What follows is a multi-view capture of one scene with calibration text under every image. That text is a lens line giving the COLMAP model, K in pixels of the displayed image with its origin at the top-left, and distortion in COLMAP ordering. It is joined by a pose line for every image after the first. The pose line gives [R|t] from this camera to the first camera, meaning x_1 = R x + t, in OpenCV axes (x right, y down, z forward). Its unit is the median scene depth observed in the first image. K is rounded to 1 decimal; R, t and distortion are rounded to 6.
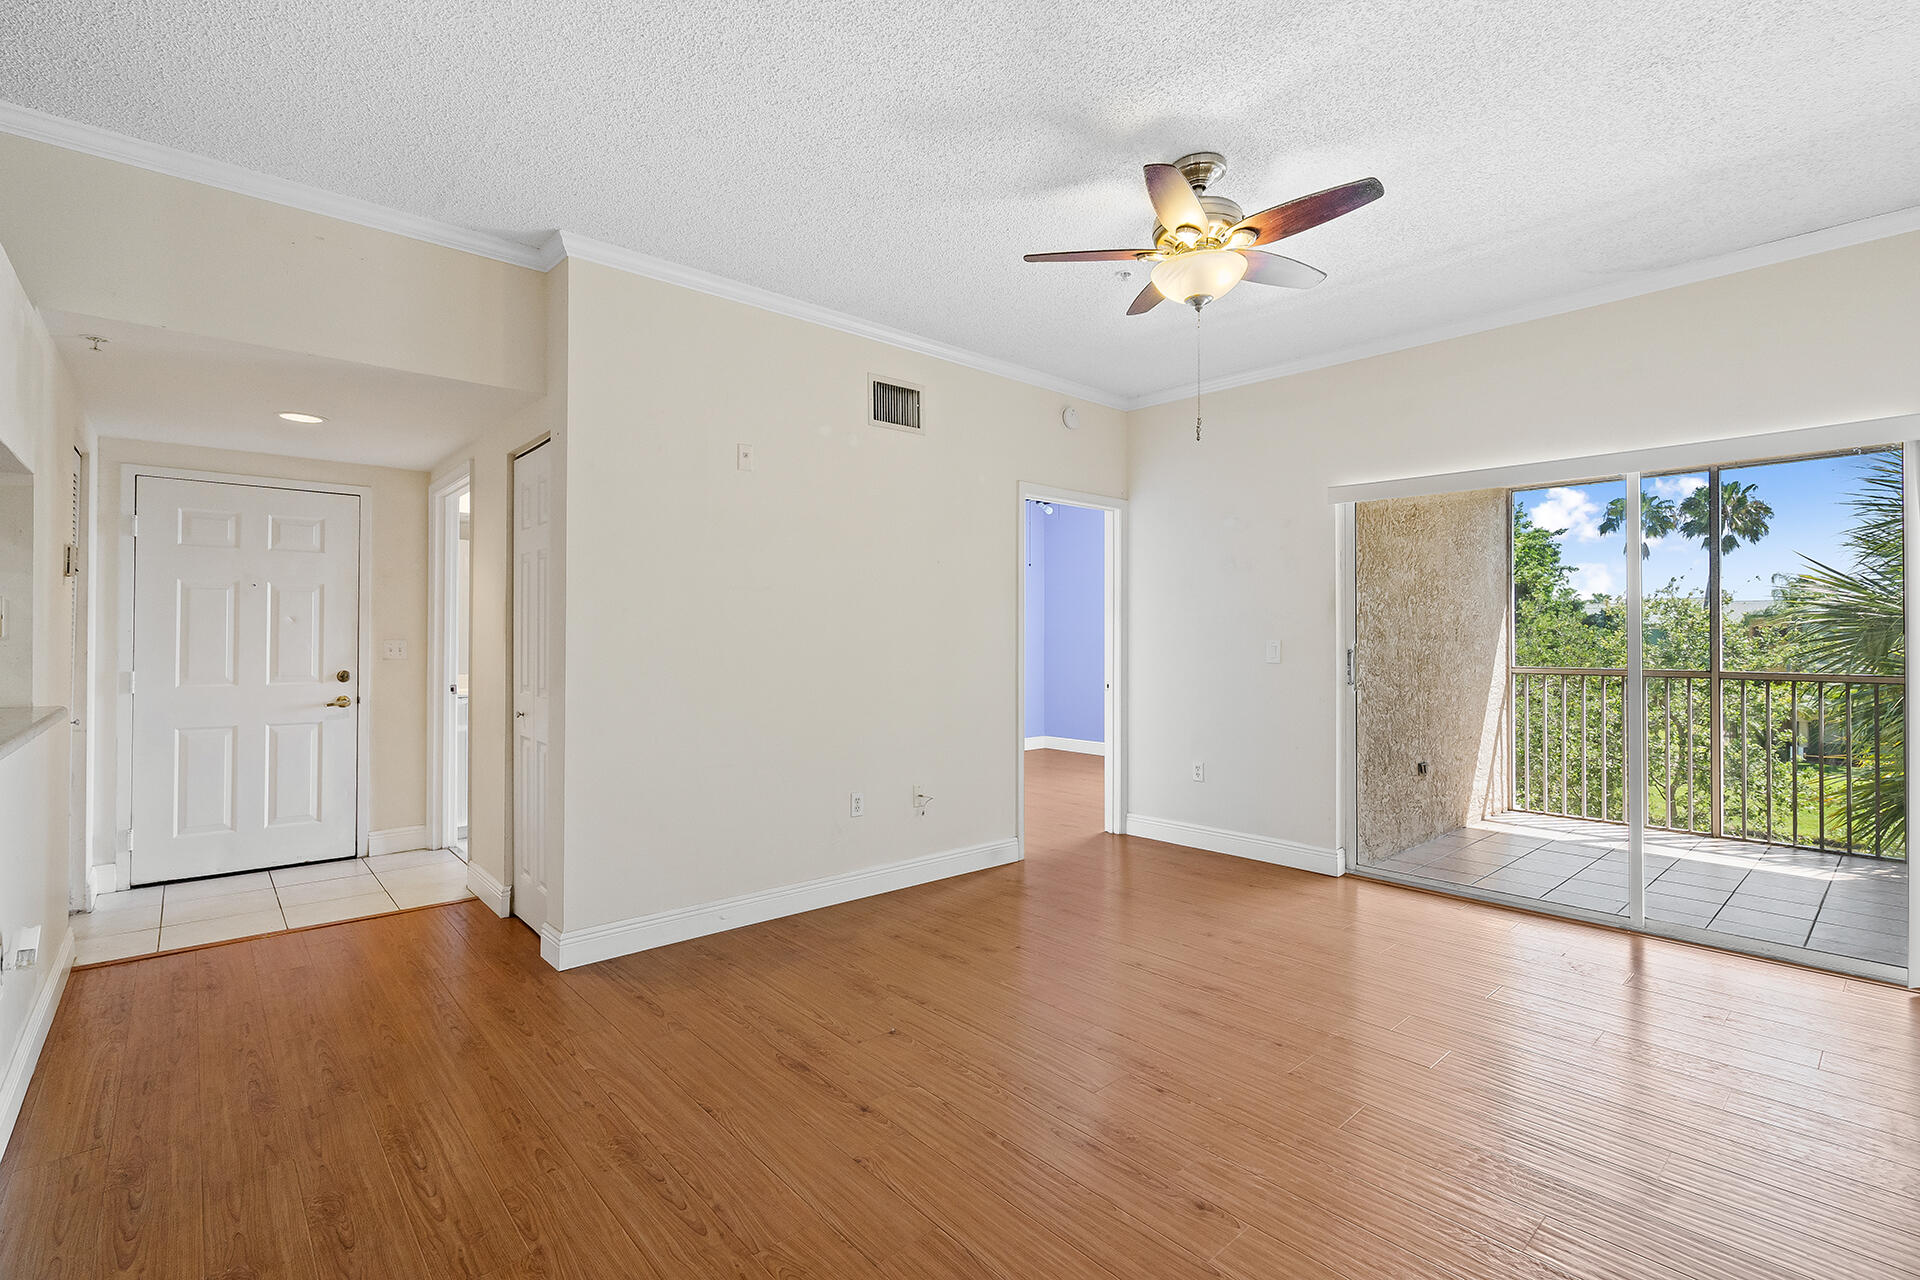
lens RADIAL K [[867.2, 0, 958.4], [0, 867.2, 628.0], [0, 0, 1]] dist [-0.000903, 0.000140]
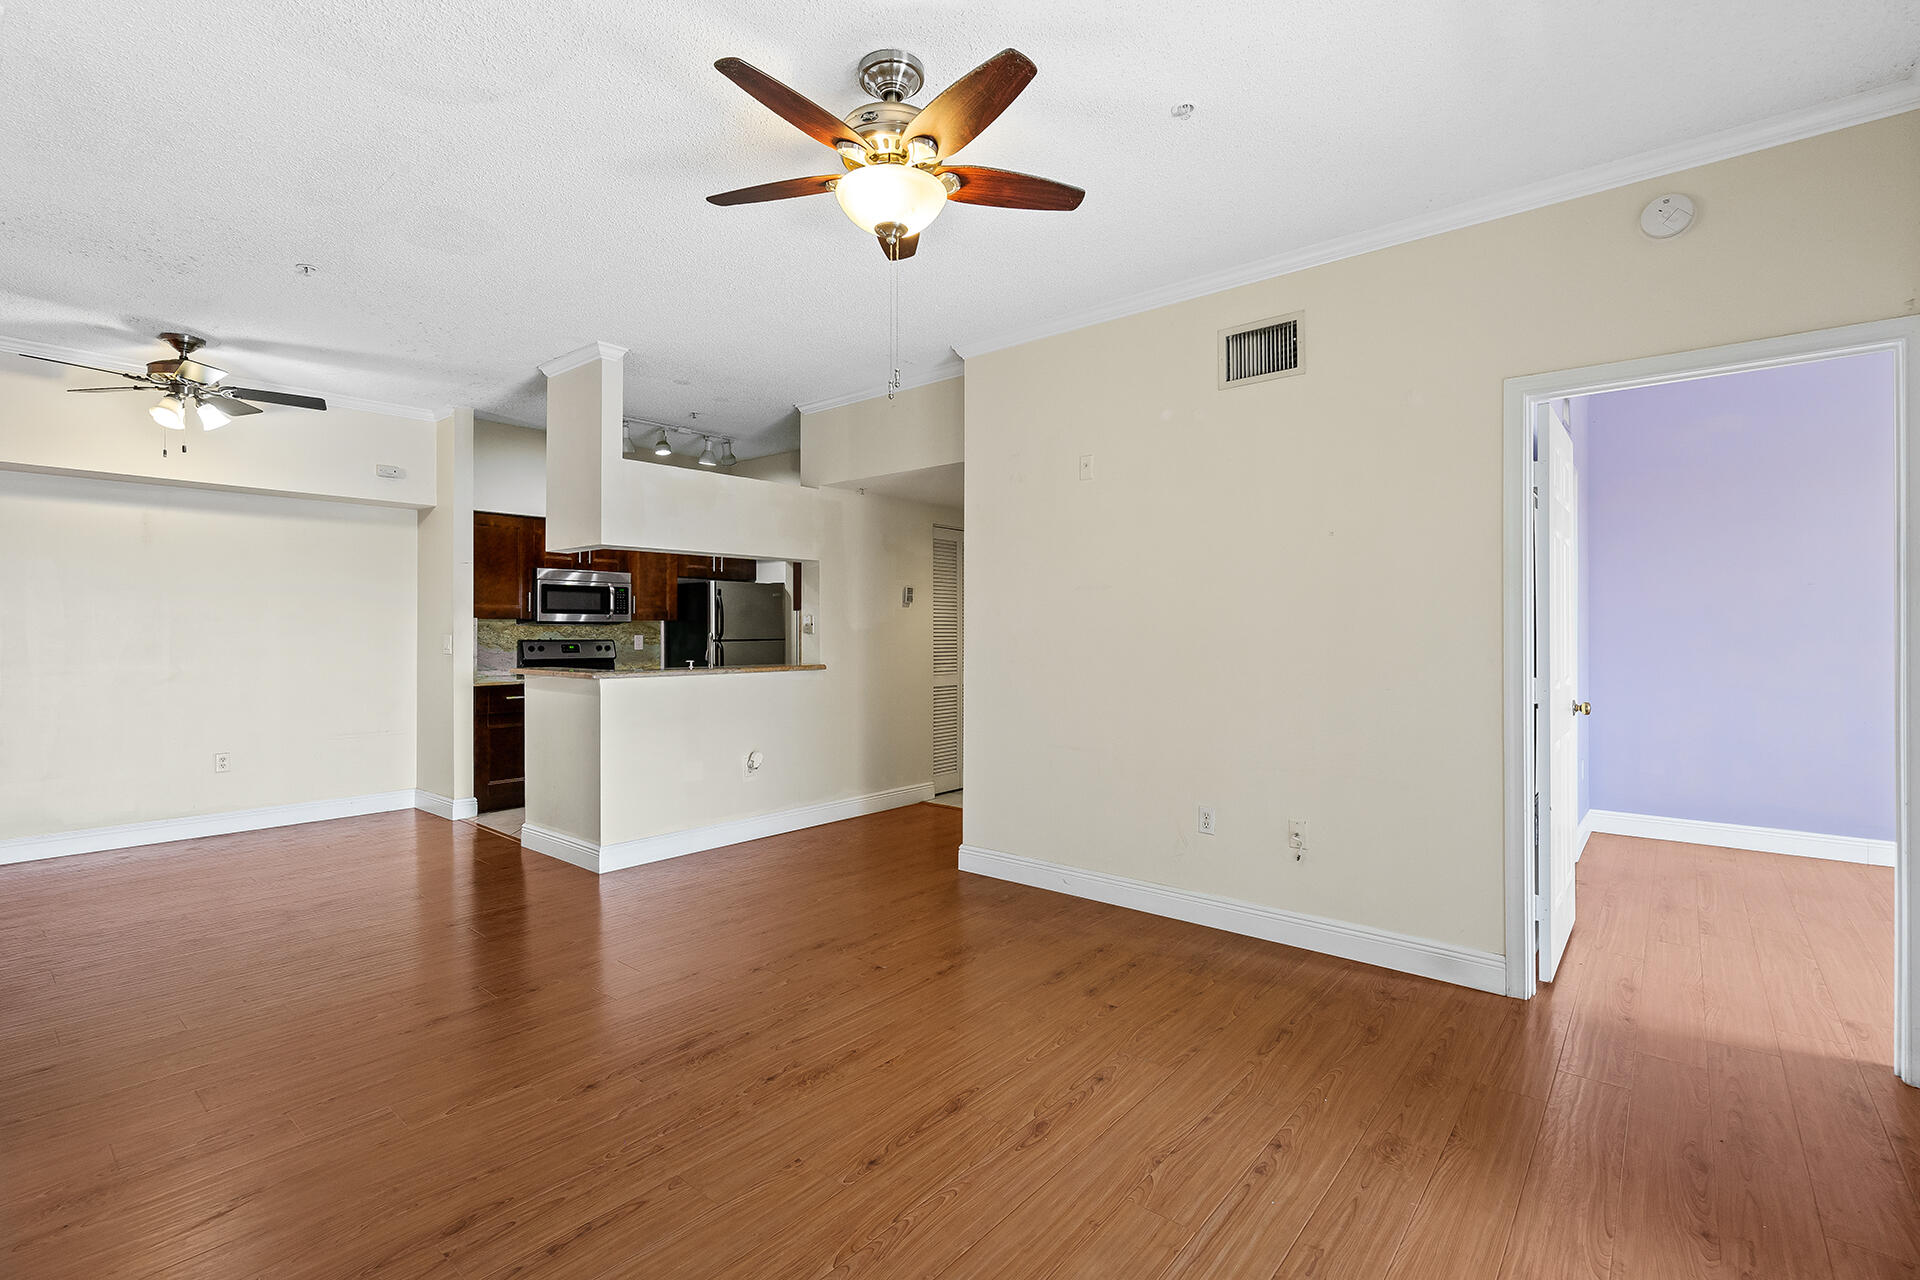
lens RADIAL K [[867.2, 0, 958.4], [0, 867.2, 628.0], [0, 0, 1]] dist [-0.000903, 0.000140]
pose [[0.149196, -0.007377, -0.988780, 0.789819], [0.008663, 0.999944, -0.006153, 0.009607], [0.988770, -0.007647, 0.149252, 0.666865]]
